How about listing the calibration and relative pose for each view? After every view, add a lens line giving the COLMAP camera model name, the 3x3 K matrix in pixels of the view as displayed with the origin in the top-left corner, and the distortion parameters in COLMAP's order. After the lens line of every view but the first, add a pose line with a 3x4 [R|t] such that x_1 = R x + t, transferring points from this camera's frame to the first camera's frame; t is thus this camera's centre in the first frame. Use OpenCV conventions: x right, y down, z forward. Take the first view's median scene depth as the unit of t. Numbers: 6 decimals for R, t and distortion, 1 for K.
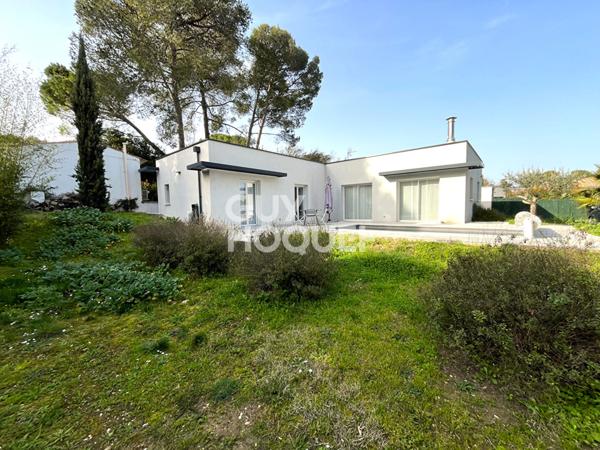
lens RADIAL K [[232.3, 0, 300.0], [0, 232.3, 225.0], [0, 0, 1]] dist [-0.000190, -0.000049]
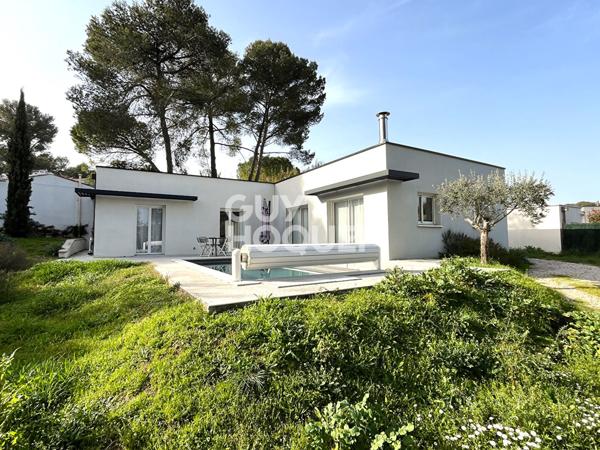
lens RADIAL K [[282.6, 0, 301.7], [0, 282.6, 224.4], [0, 0, 1]] dist [-0.000771, -0.000314]
pose [[0.947115, -0.001900, -0.320888, 0.629173], [-0.036675, 0.992789, -0.114129, -0.008074], [0.318790, 0.119862, 0.940216, 0.120851]]
